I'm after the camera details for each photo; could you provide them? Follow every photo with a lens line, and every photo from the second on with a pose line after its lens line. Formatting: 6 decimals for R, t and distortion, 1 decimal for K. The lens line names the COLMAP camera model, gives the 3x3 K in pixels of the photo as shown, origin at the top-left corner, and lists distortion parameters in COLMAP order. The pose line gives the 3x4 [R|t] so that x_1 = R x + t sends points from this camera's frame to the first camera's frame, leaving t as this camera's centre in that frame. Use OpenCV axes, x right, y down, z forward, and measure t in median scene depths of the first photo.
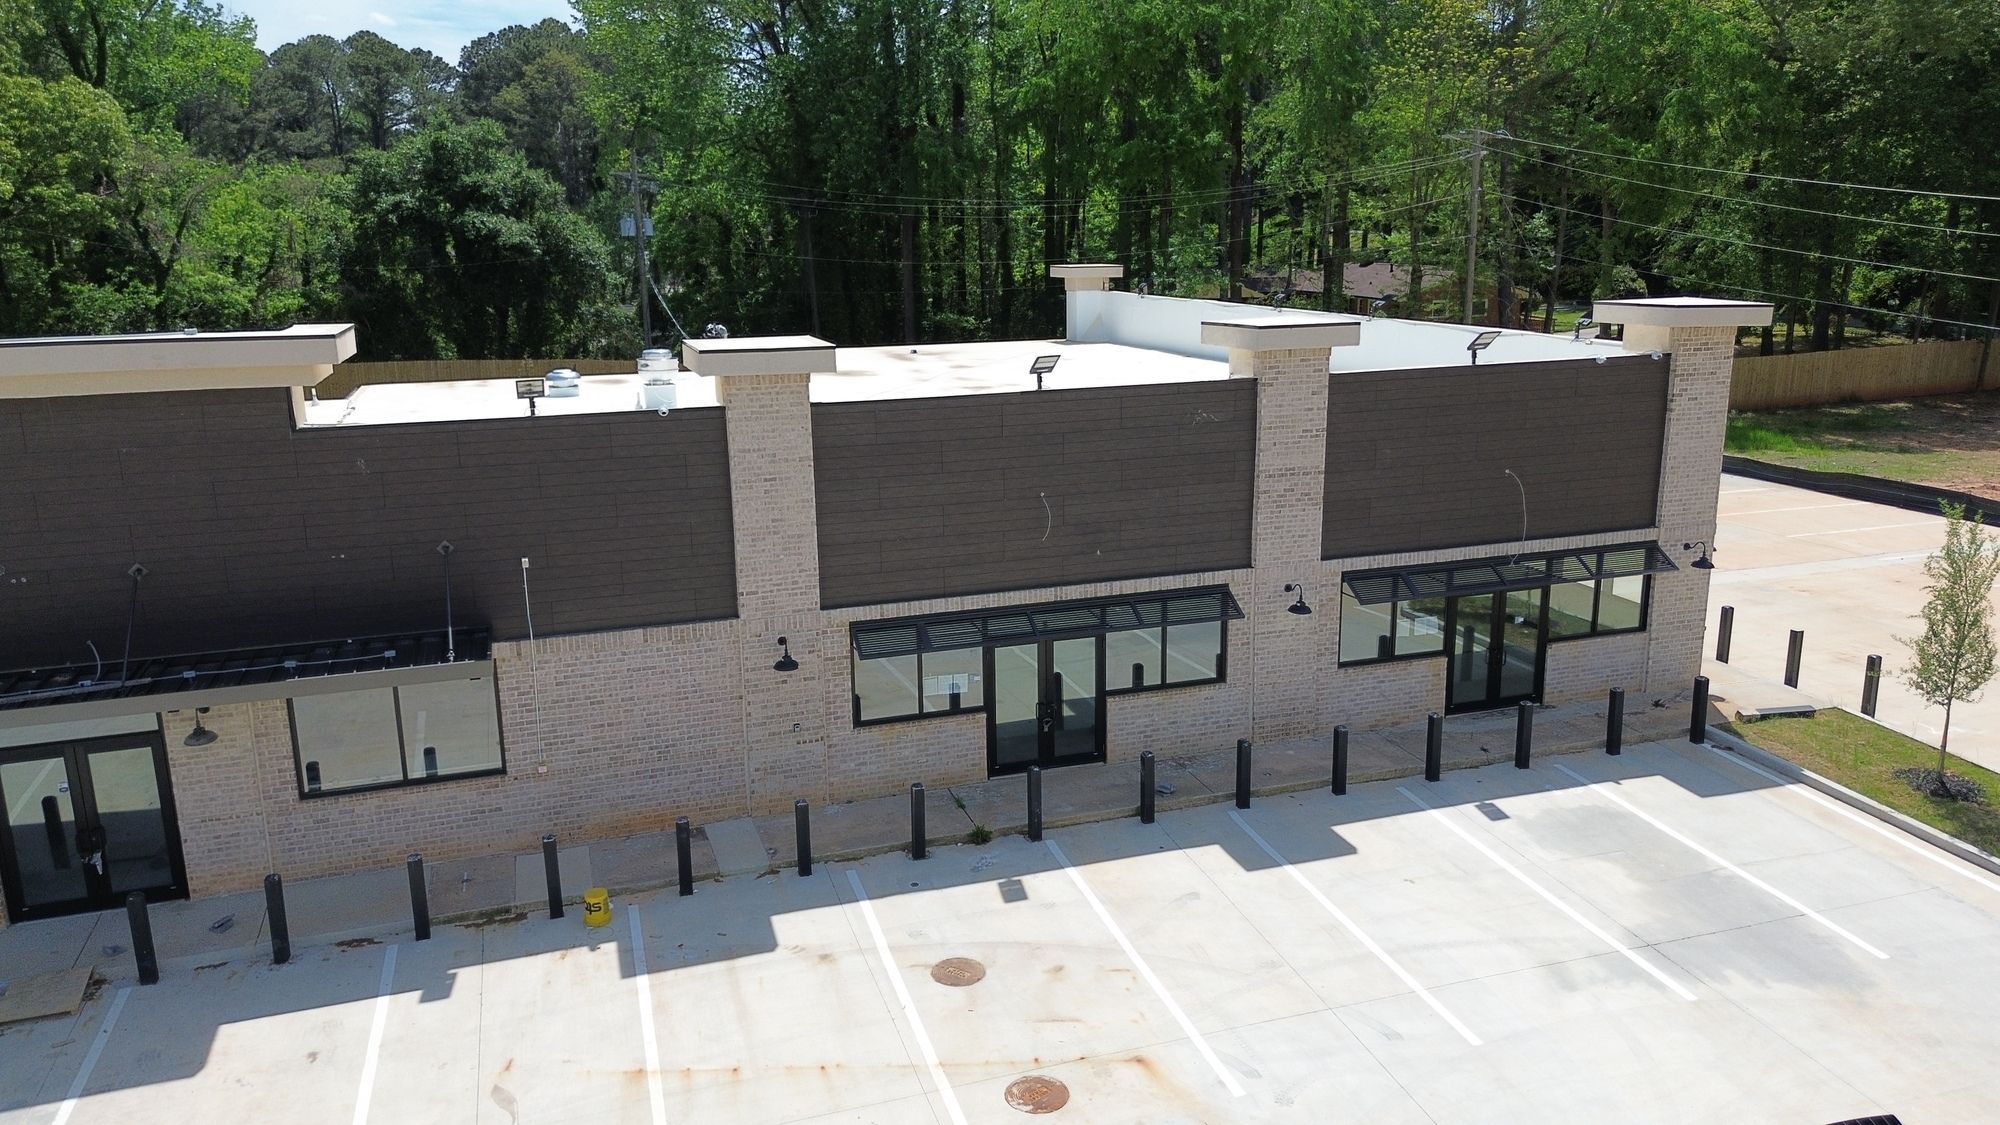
lens RADIAL K [[1406.6, 0, 996.2], [0, 1406.6, 557.9], [0, 0, 1]] dist [0.085805, -0.085803]
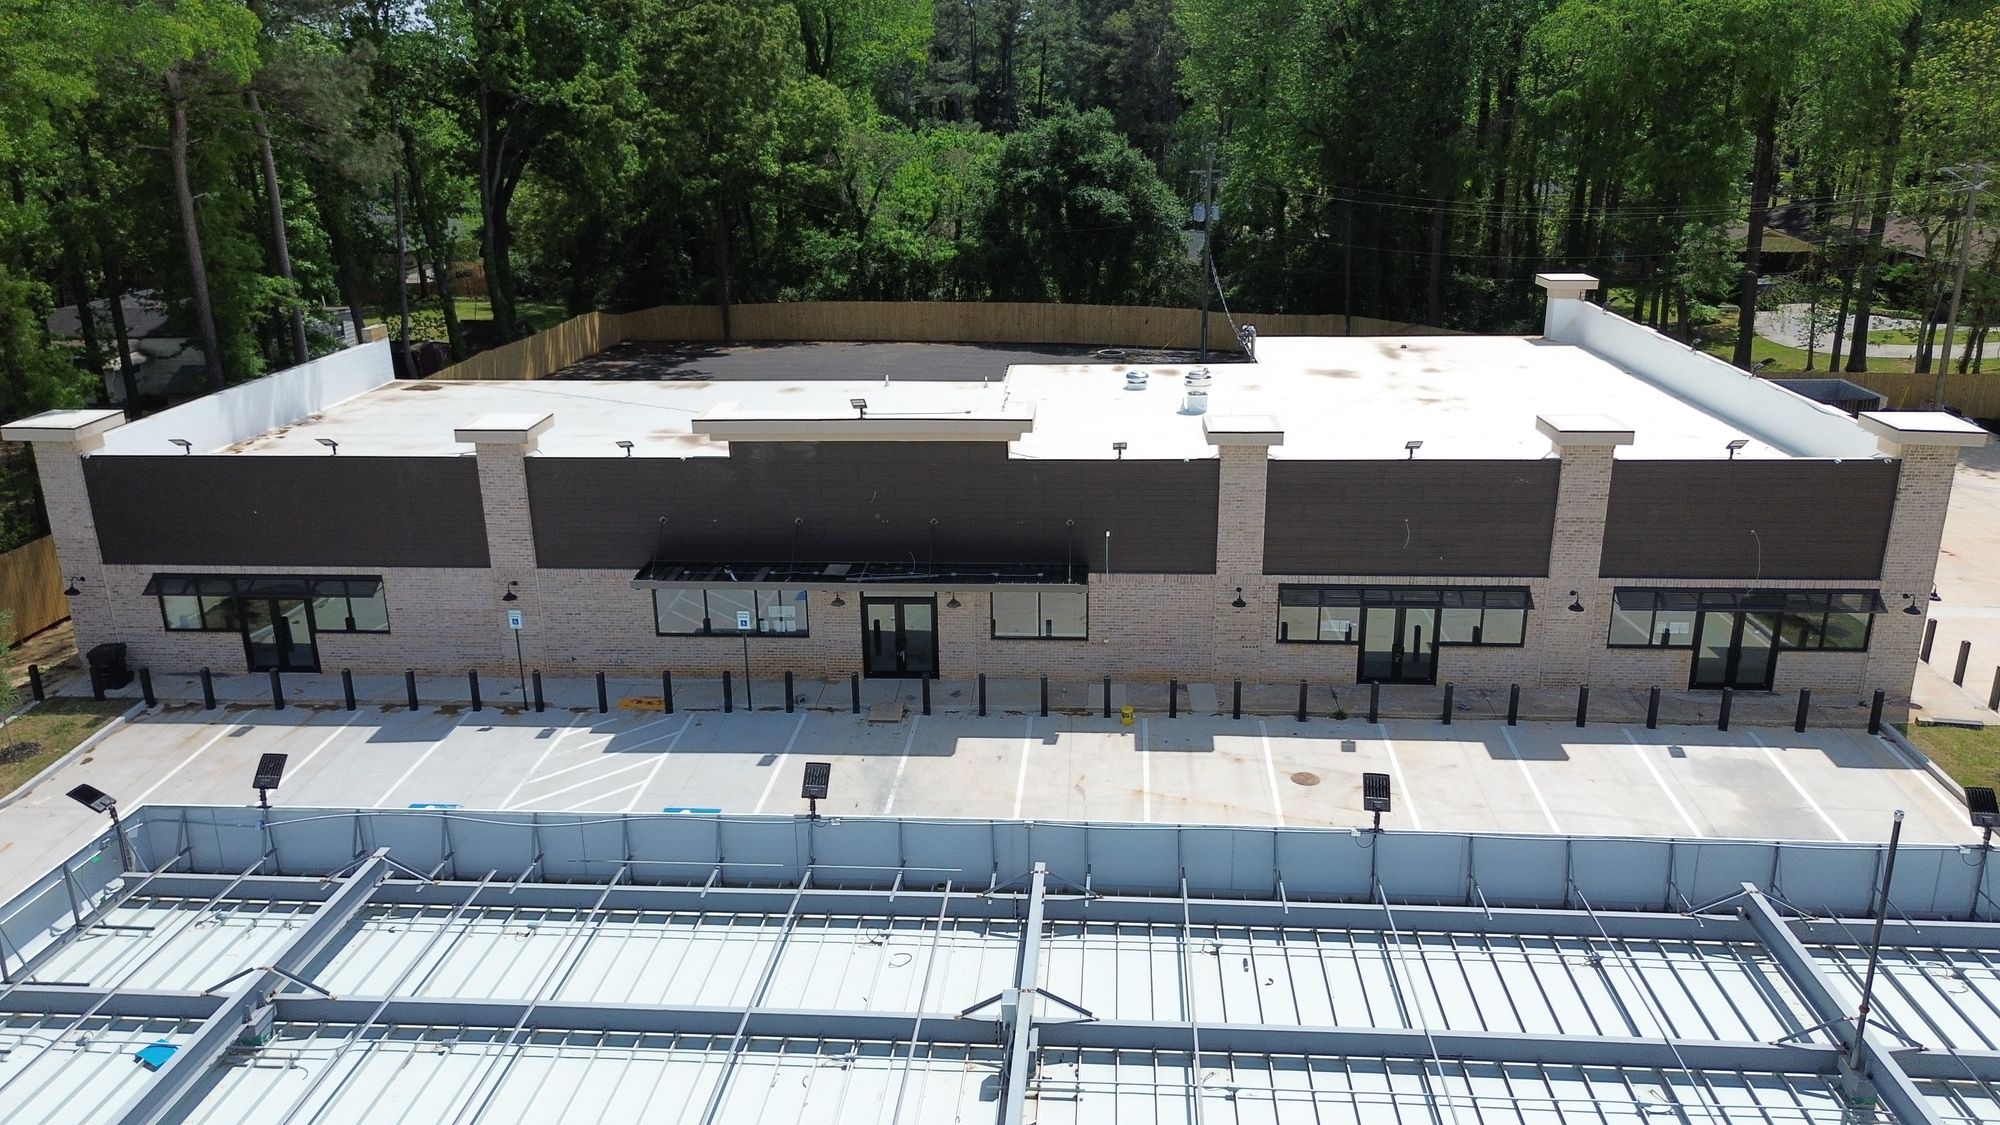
lens RADIAL K [[1406.6, 0, 996.2], [0, 1406.6, 557.9], [0, 0, 1]] dist [0.085805, -0.085803]
pose [[0.923552, 0.118740, -0.364625, 0.197827], [-0.086251, 0.990810, 0.104193, -0.132009], [0.373646, -0.064778, 0.925306, -0.717500]]
